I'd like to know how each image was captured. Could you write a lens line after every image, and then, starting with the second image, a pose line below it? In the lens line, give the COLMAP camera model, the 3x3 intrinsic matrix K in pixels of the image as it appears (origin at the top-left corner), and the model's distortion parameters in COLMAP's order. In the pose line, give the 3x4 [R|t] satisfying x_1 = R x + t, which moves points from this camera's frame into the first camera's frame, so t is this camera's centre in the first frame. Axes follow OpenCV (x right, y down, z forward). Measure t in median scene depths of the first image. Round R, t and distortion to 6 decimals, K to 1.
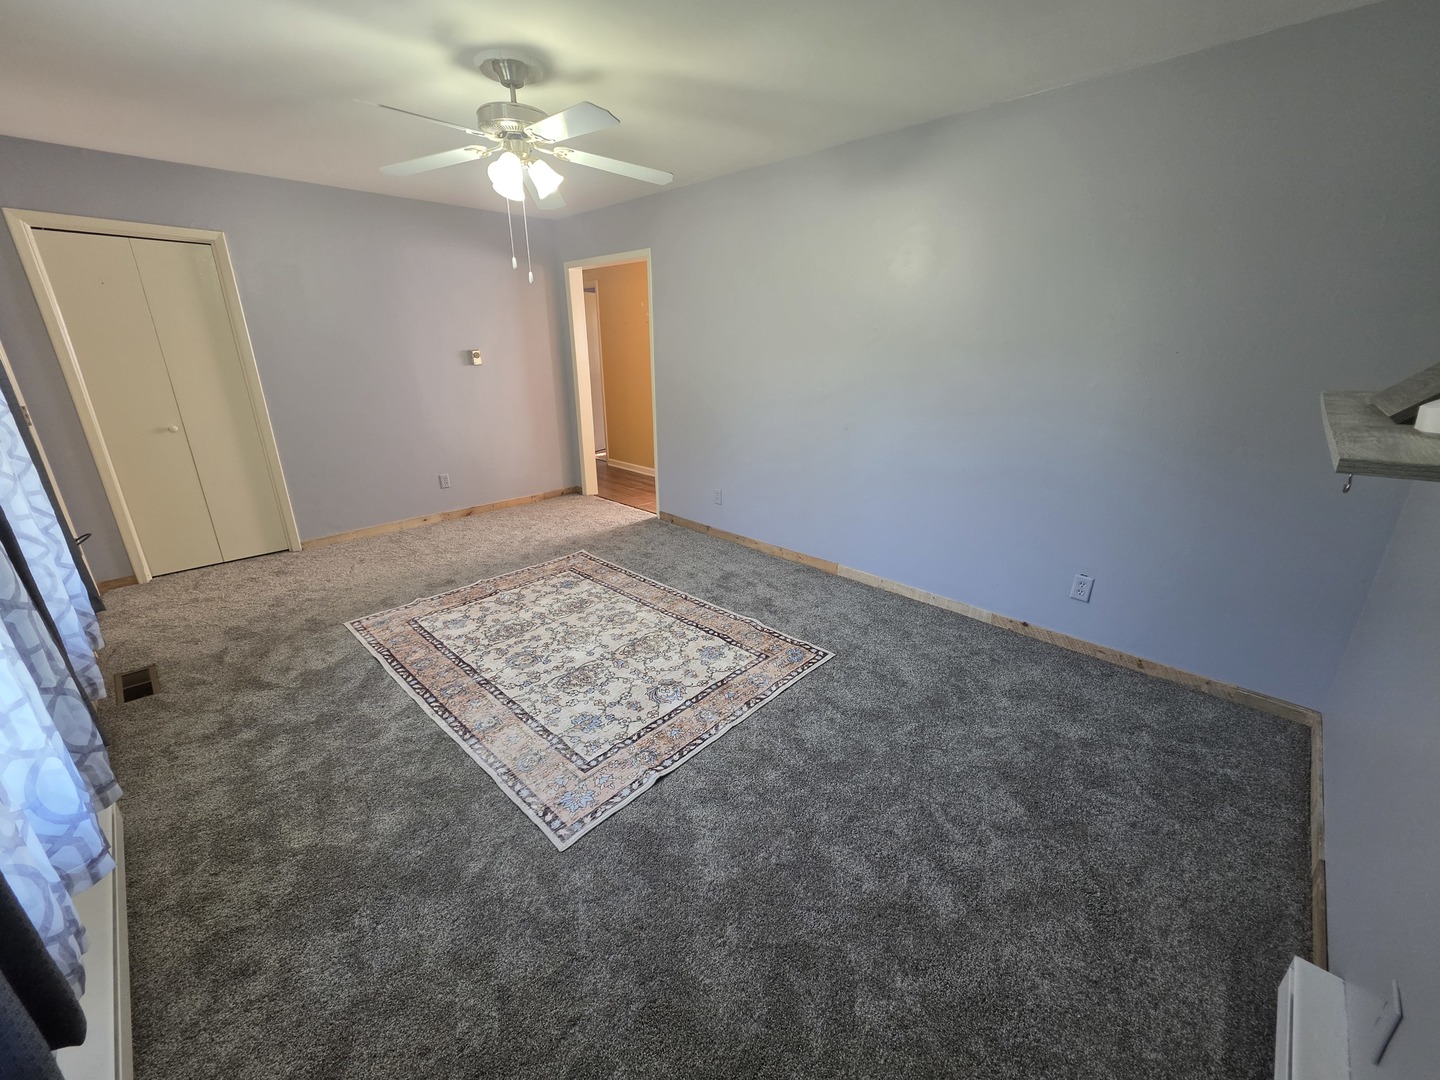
lens RADIAL K [[576.2, 0, 718.4], [0, 576.2, 541.6], [0, 0, 1]] dist [-0.002564, 0.000730]
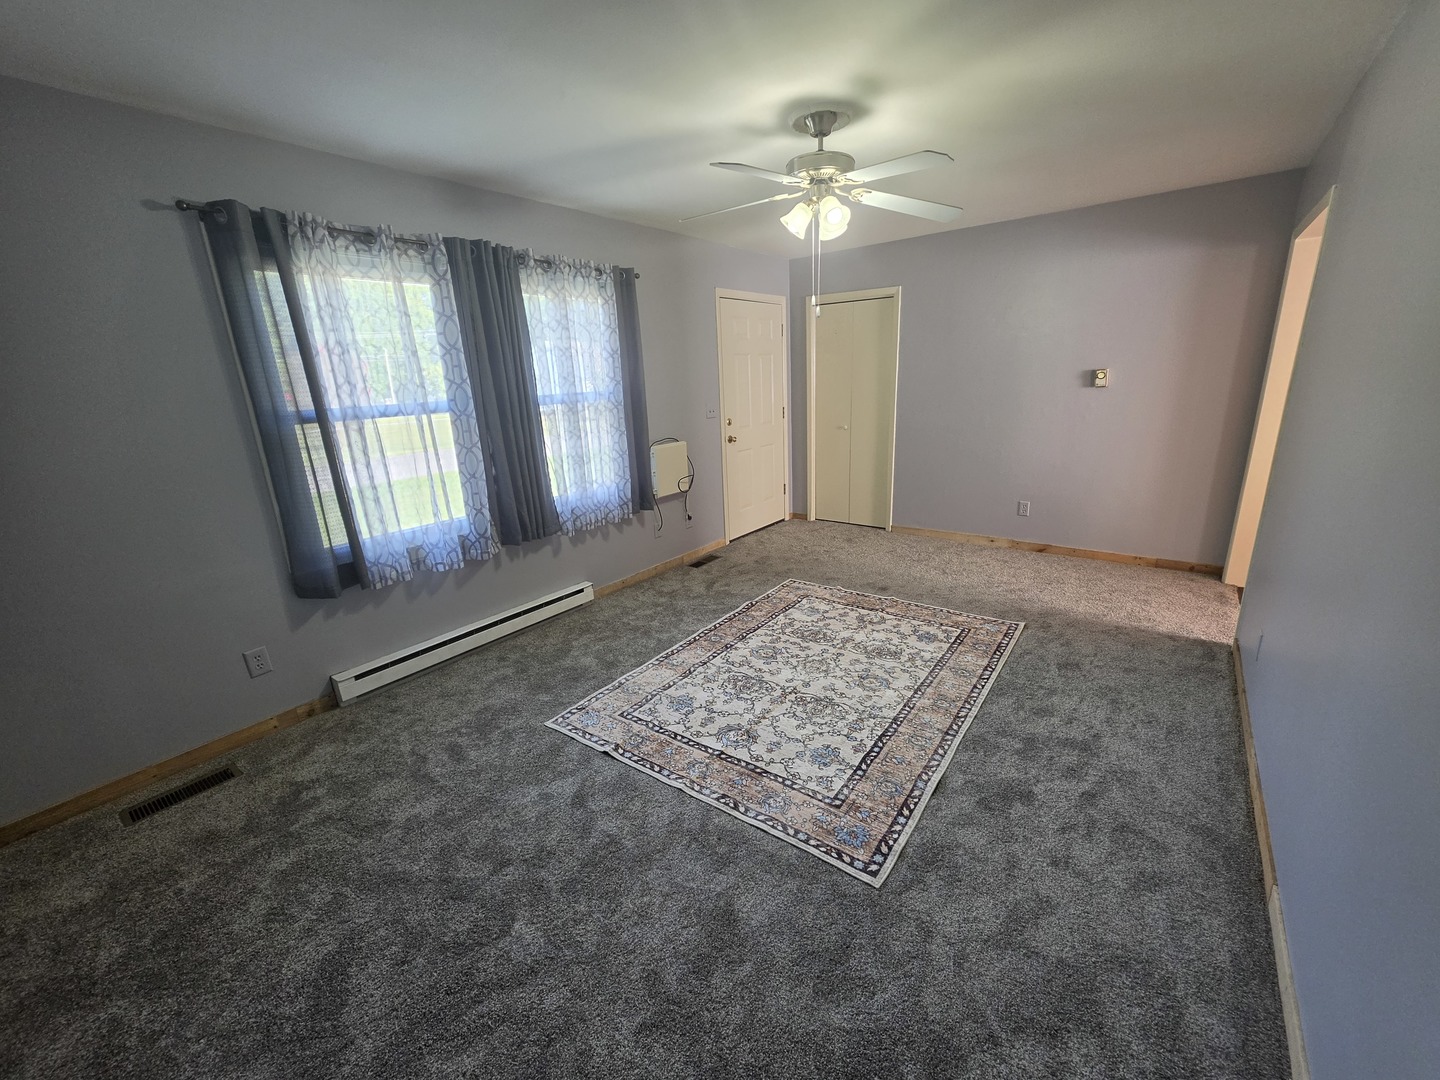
lens RADIAL K [[576.2, 0, 723.9], [0, 576.2, 539.1], [0, 0, 1]] dist [-0.002564, 0.000730]
pose [[0.116866, 0.271779, -0.955237, 0.592349], [-0.287444, 0.929918, 0.229409, -0.208933], [0.950641, 0.247768, 0.186797, 0.581440]]
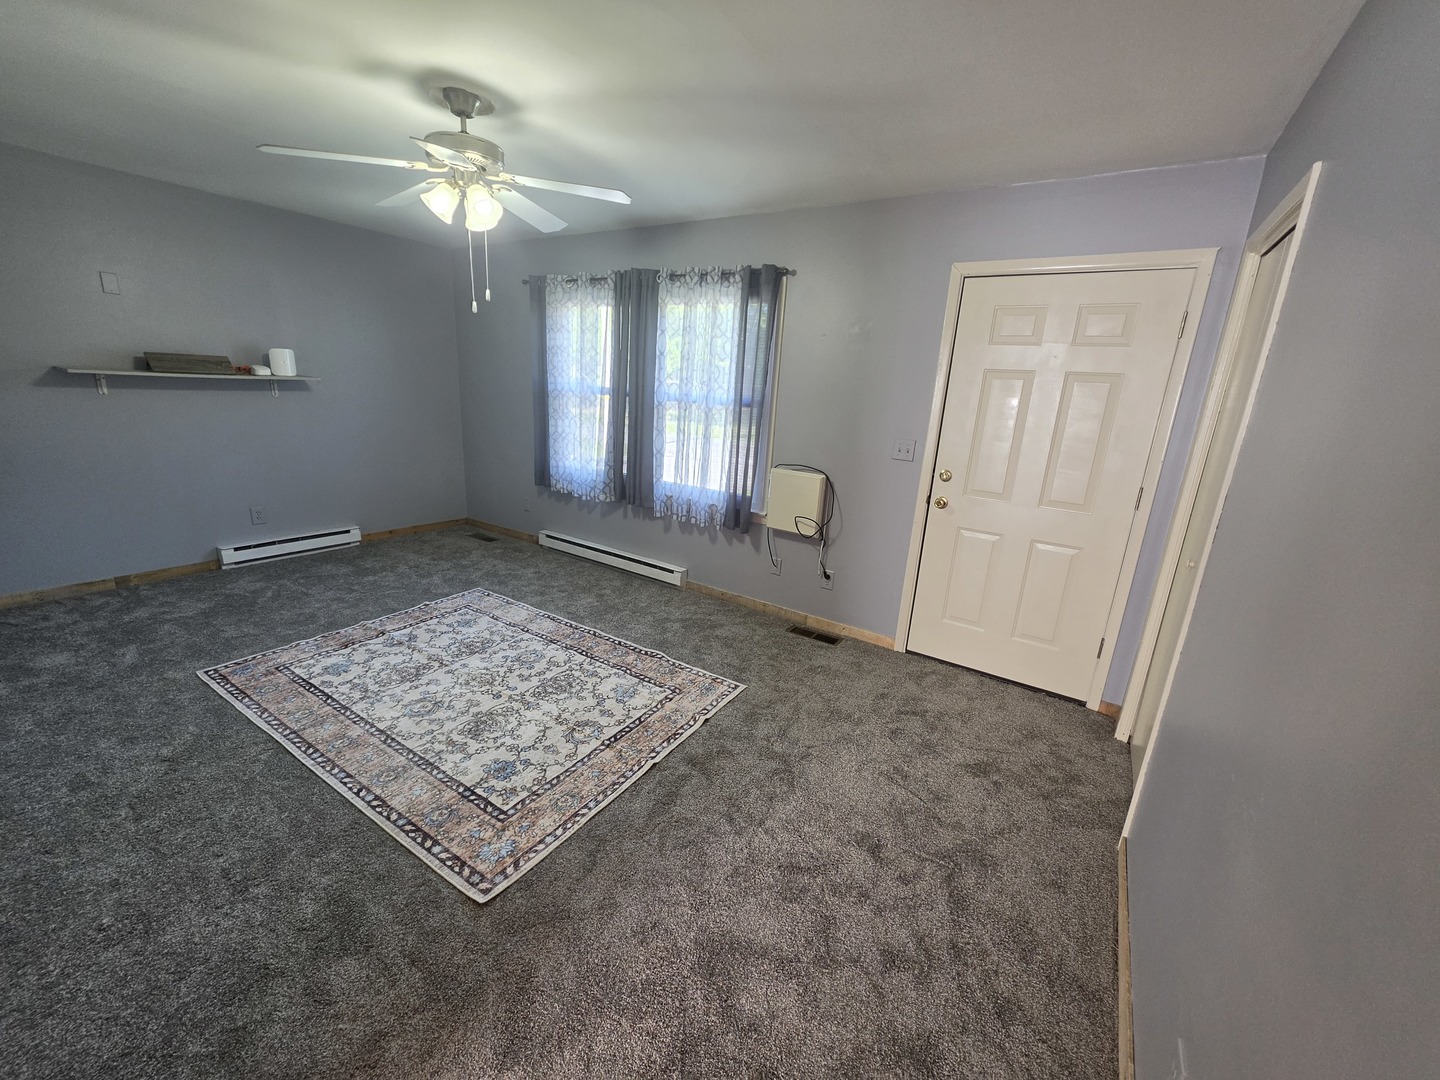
lens RADIAL K [[576.2, 0, 715.7], [0, 576.2, 542.5], [0, 0, 1]] dist [-0.002564, 0.000730]
pose [[-0.981286, -0.005334, -0.192482, -0.422706], [-0.115077, 0.817708, 0.564014, -0.568354], [0.154386, 0.575609, -0.803019, 1.610440]]
